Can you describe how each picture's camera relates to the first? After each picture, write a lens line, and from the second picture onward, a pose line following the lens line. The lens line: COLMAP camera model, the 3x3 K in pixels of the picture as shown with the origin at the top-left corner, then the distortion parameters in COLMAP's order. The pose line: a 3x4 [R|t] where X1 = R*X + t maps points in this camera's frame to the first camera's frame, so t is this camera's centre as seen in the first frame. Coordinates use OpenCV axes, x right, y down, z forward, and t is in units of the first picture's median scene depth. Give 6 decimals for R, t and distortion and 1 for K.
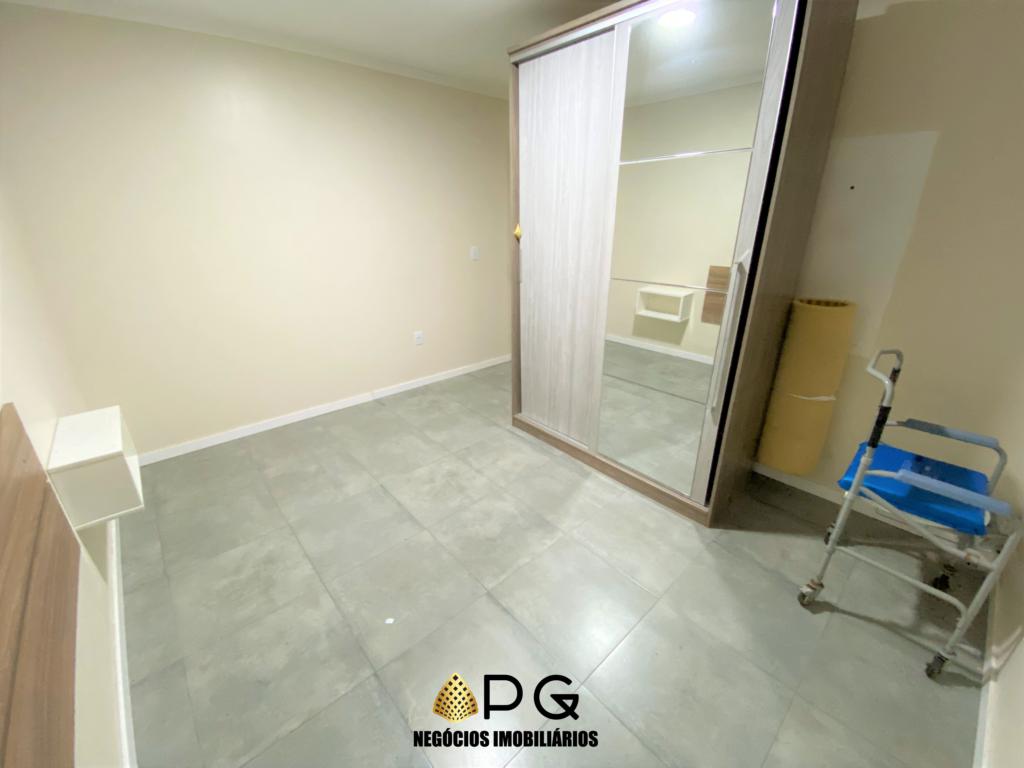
lens RADIAL K [[418.8, 0, 510.4], [0, 418.8, 384.0], [0, 0, 1]] dist [0.029563, -0.024037]
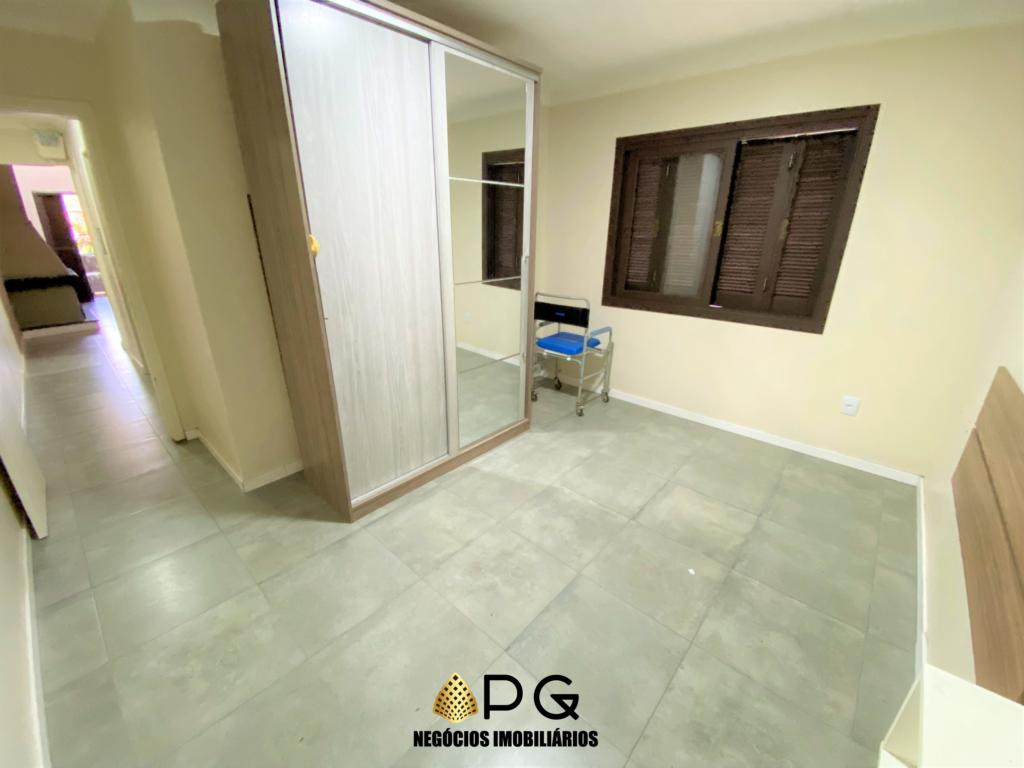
lens RADIAL K [[418.8, 0, 510.4], [0, 418.8, 384.0], [0, 0, 1]] dist [0.029563, -0.024037]
pose [[-0.115838, -0.355336, 0.927533, -0.809380], [0.363459, 0.853891, 0.372515, -0.359919], [-0.924381, 0.380271, 0.030237, 0.881589]]
